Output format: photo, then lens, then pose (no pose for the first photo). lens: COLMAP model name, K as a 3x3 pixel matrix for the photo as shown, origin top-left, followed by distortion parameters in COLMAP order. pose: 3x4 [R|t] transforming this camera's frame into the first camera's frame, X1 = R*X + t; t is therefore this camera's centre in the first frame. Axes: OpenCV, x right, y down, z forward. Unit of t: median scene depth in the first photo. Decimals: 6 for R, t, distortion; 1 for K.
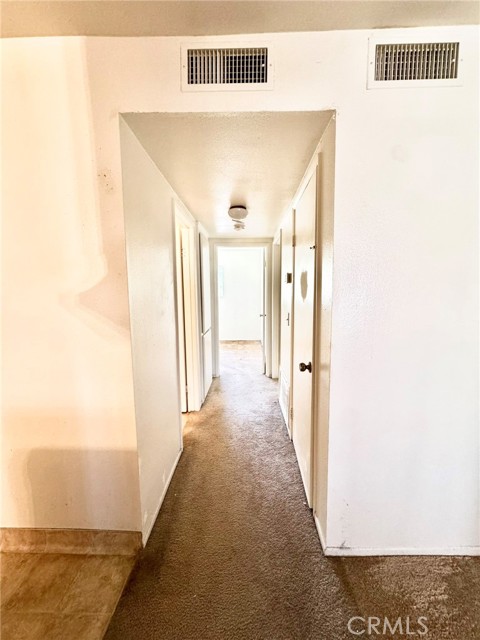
lens RADIAL K [[254.5, 0, 244.0], [0, 254.5, 319.8], [0, 0, 1]] dist [-0.004449, 0.000670]
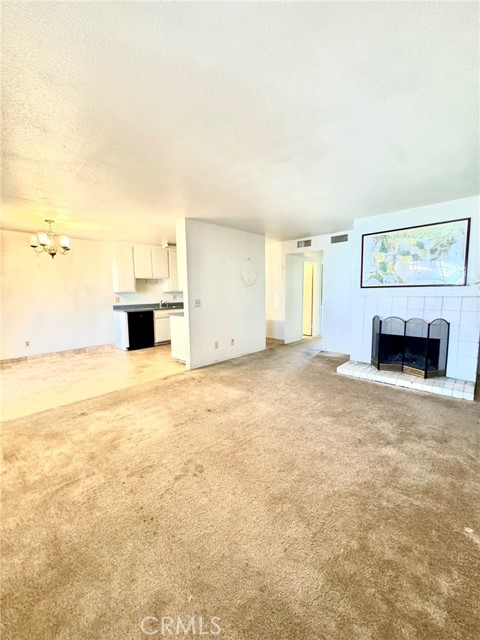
lens RADIAL K [[254.5, 0, 242.0], [0, 254.5, 321.1], [0, 0, 1]] dist [-0.004449, 0.000670]
pose [[0.741402, 0.081408, -0.666104, 2.628404], [-0.067233, 0.996631, 0.046971, 0.436946], [0.667684, 0.009960, 0.744378, -3.781763]]
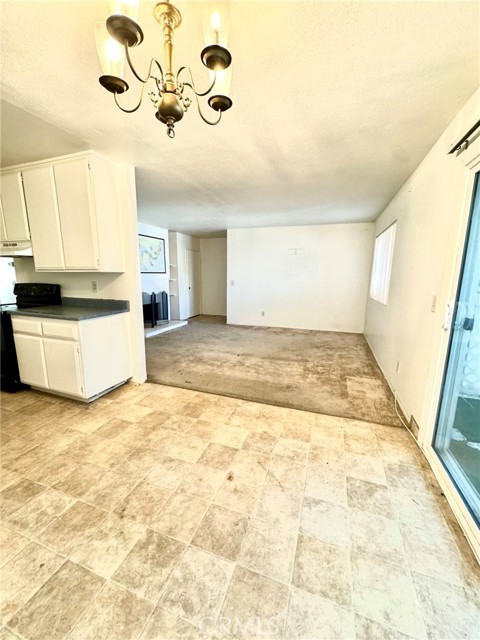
lens RADIAL K [[254.5, 0, 239.8], [0, 254.5, 320.0], [0, 0, 1]] dist [-0.004449, 0.000670]
pose [[0.321306, -0.149245, 0.935141, -2.837419], [0.085346, 0.988048, 0.128365, 0.453840], [-0.943122, 0.038566, 0.330203, -3.388838]]
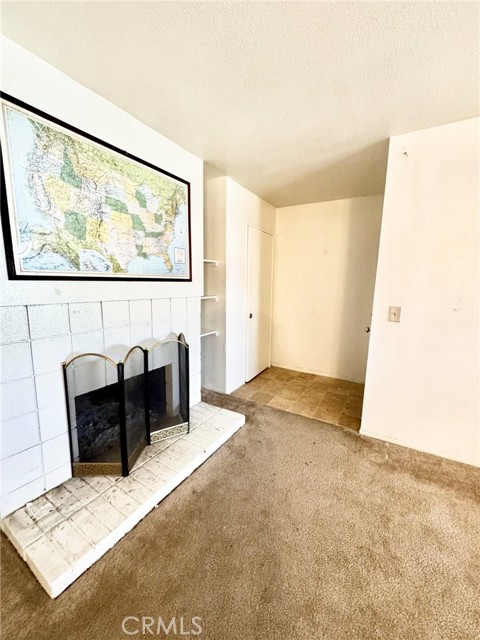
lens RADIAL K [[254.5, 0, 240.2], [0, 254.5, 320.4], [0, 0, 1]] dist [-0.004449, 0.000670]
pose [[0.501069, -0.105011, 0.859012, 0.832720], [0.064226, 0.994386, 0.084096, 0.148874], [-0.863021, 0.013032, 0.505001, -1.159581]]
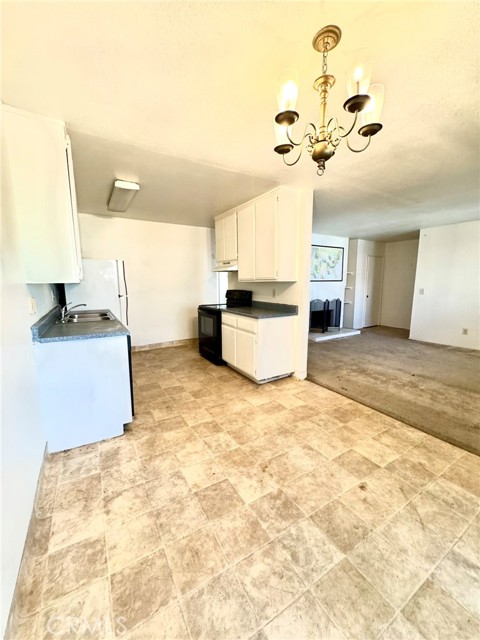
lens RADIAL K [[254.5, 0, 241.8], [0, 254.5, 319.9], [0, 0, 1]] dist [-0.004449, 0.000670]
pose [[0.844851, -0.067608, 0.530713, -2.914511], [0.046584, 0.997512, 0.052917, 0.473626], [-0.532970, -0.019985, 0.845898, -3.674238]]
